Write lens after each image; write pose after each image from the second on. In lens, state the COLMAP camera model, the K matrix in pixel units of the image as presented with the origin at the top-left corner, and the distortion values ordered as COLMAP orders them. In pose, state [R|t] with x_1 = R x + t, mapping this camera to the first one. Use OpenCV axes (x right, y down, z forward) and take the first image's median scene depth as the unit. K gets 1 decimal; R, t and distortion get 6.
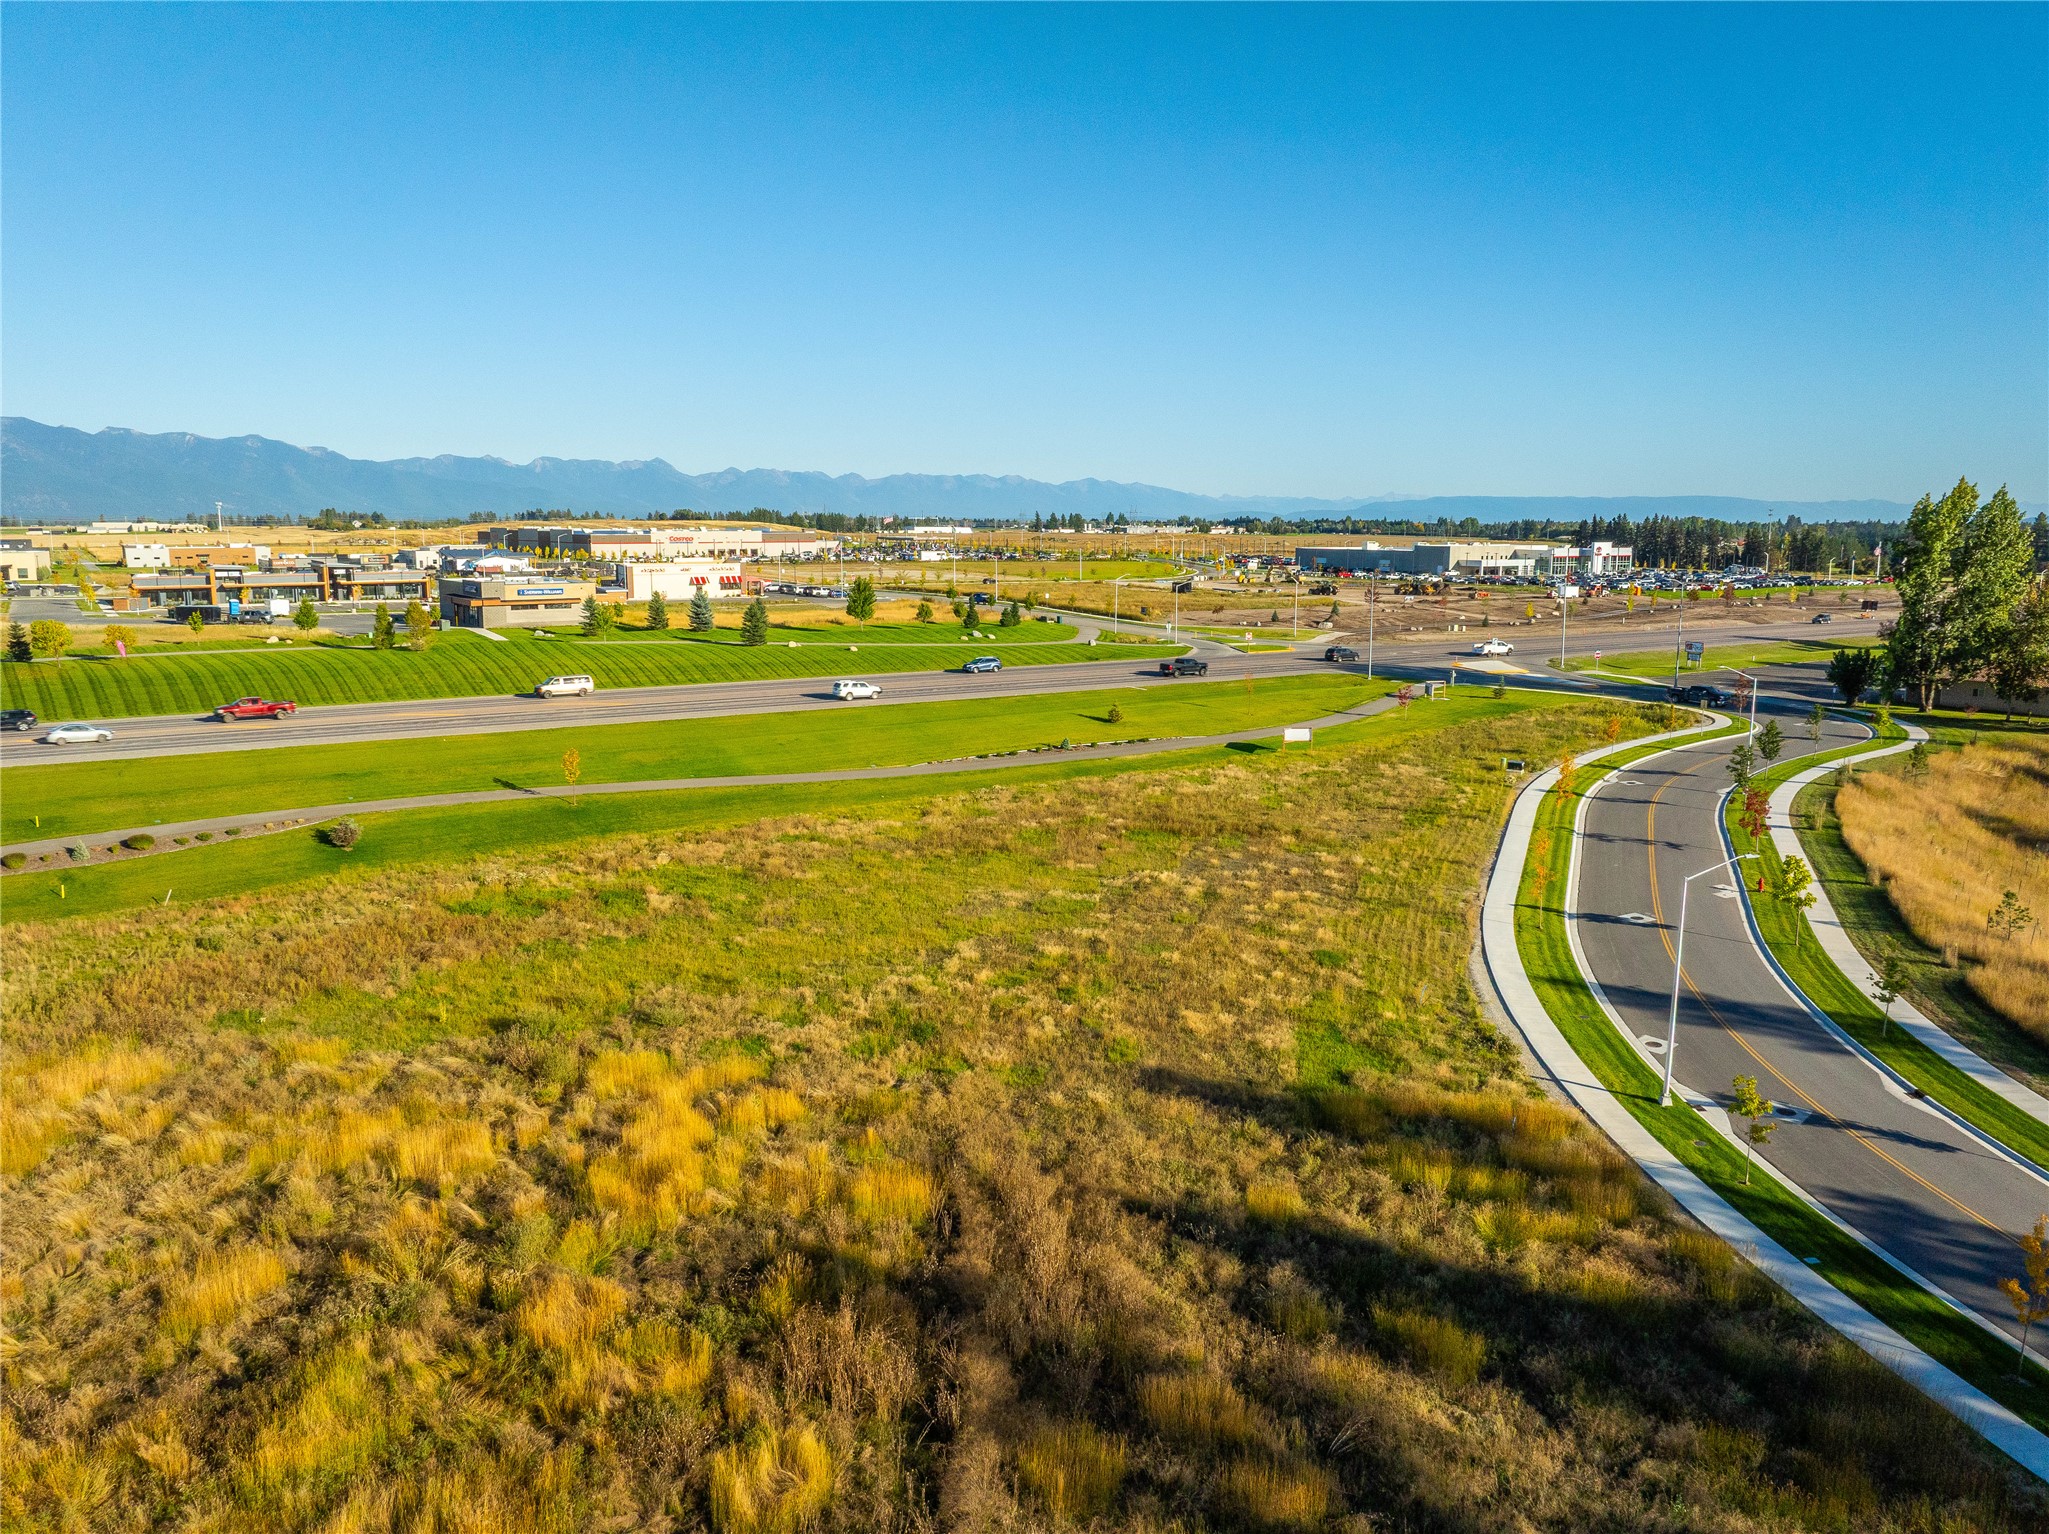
lens RADIAL K [[1433.5, 0, 1024.5], [0, 1433.5, 767.0], [0, 0, 1]] dist [-0.002164, -0.102451]
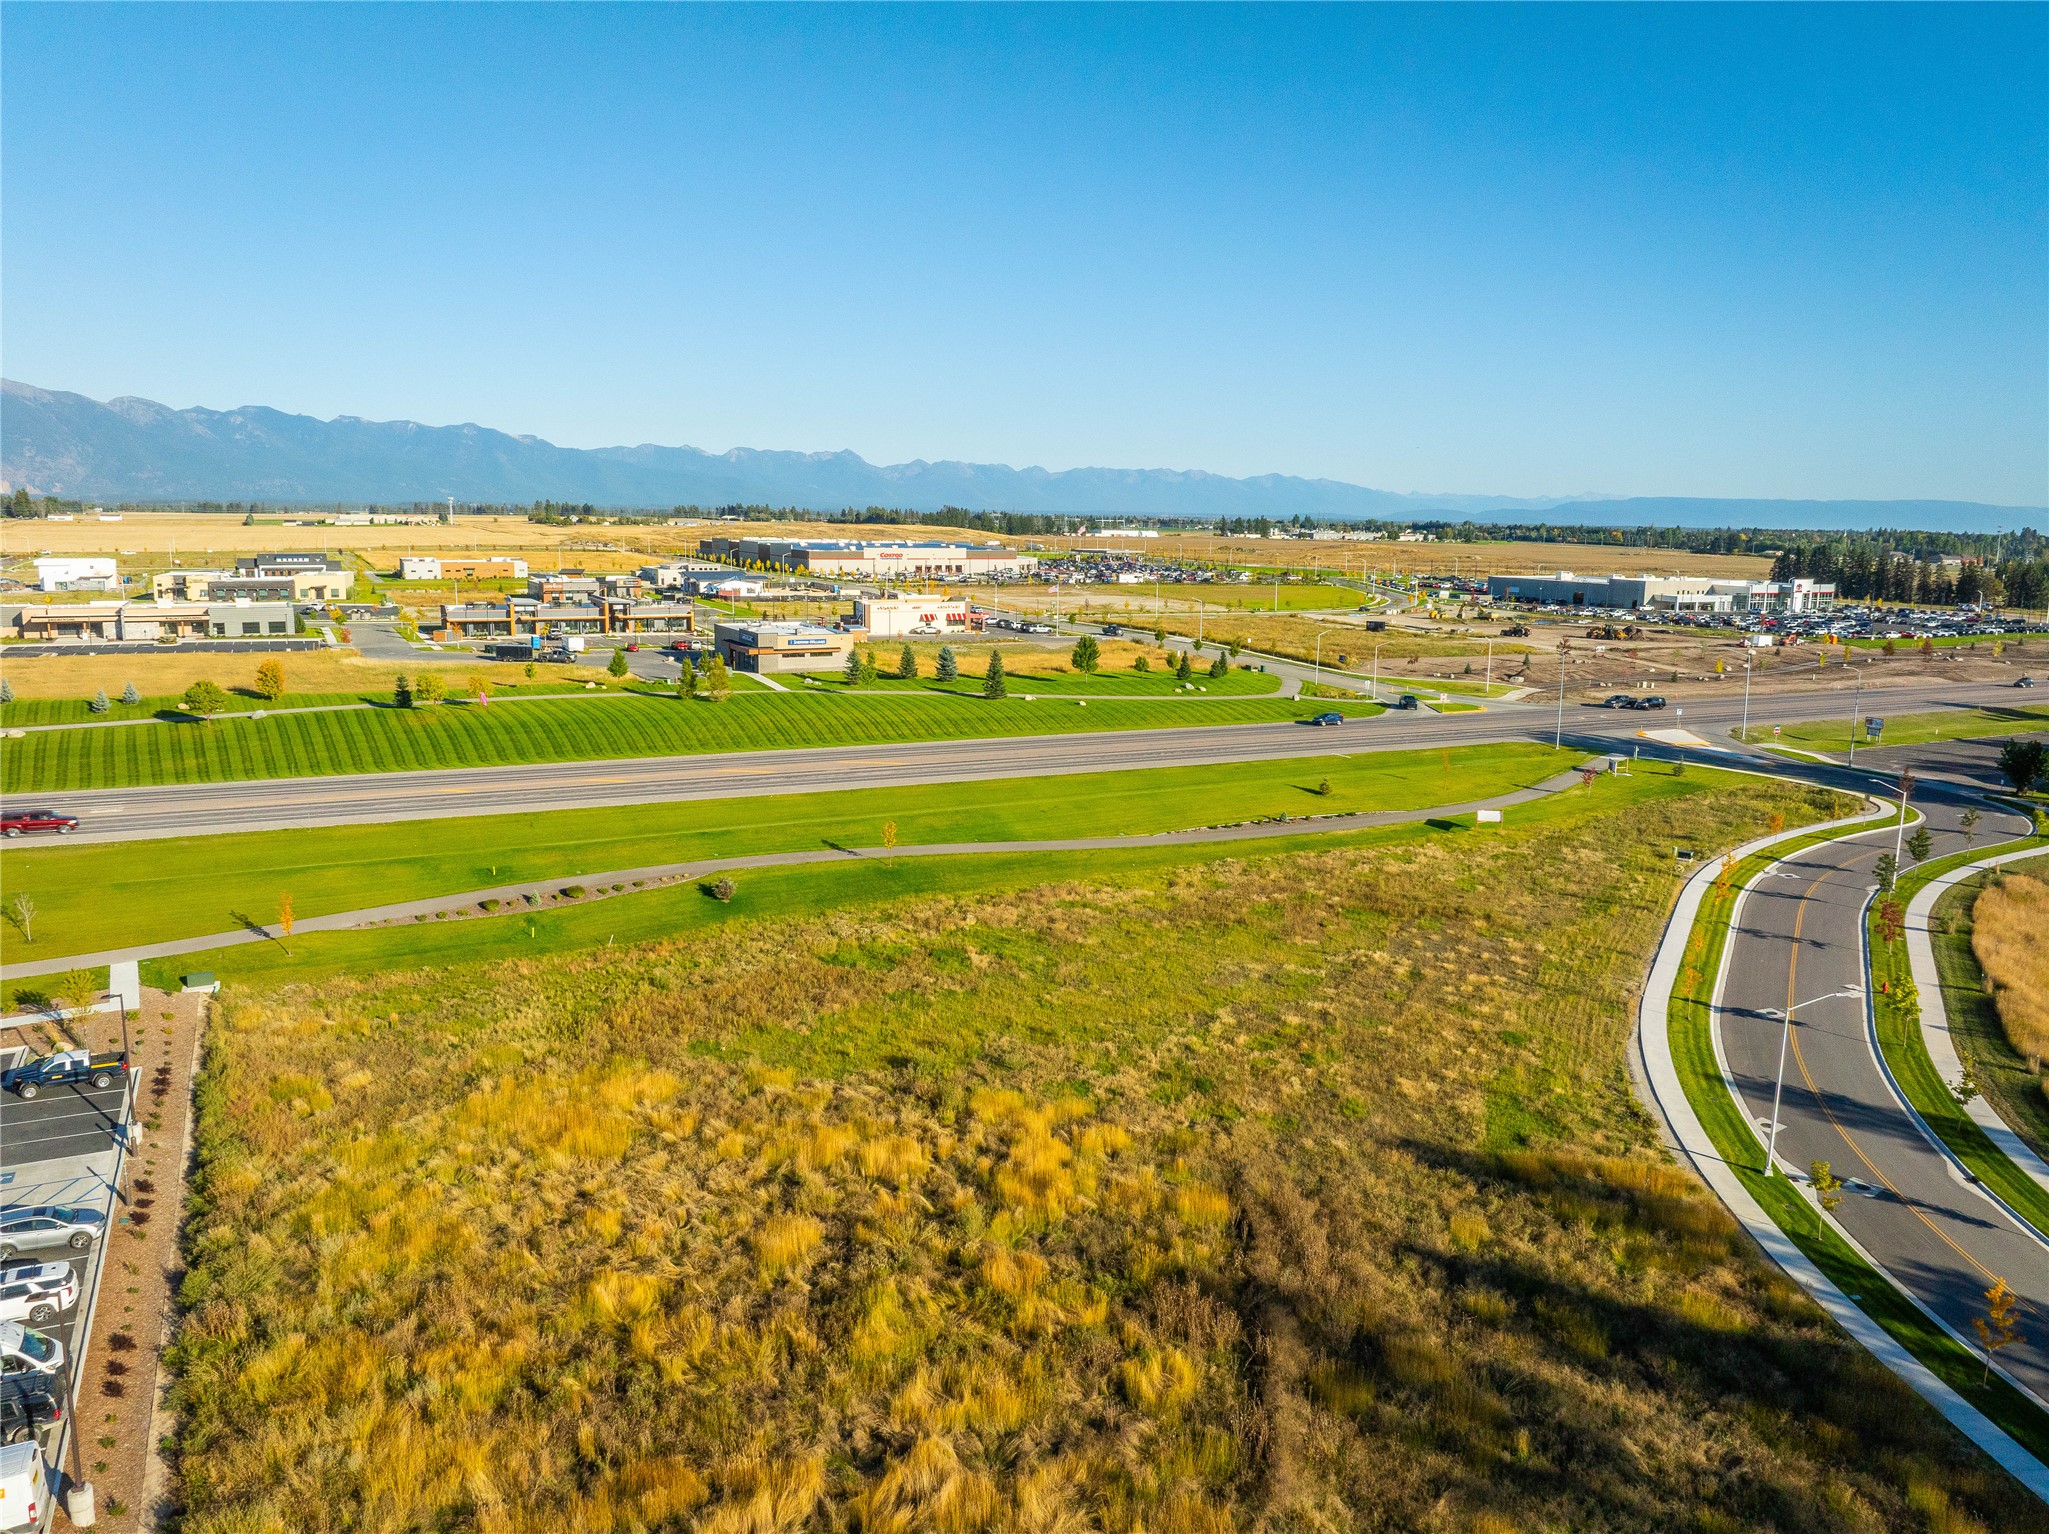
lens RADIAL K [[1432.0, 0, 1024.5], [0, 1432.0, 767.0], [0, 0, 1]] dist [-0.026605, -0.028431]
pose [[0.992140, 0.033477, -0.120575, -0.067054], [-0.032929, 0.999436, 0.006529, -0.092841], [0.120726, -0.002507, 0.992683, -0.282618]]
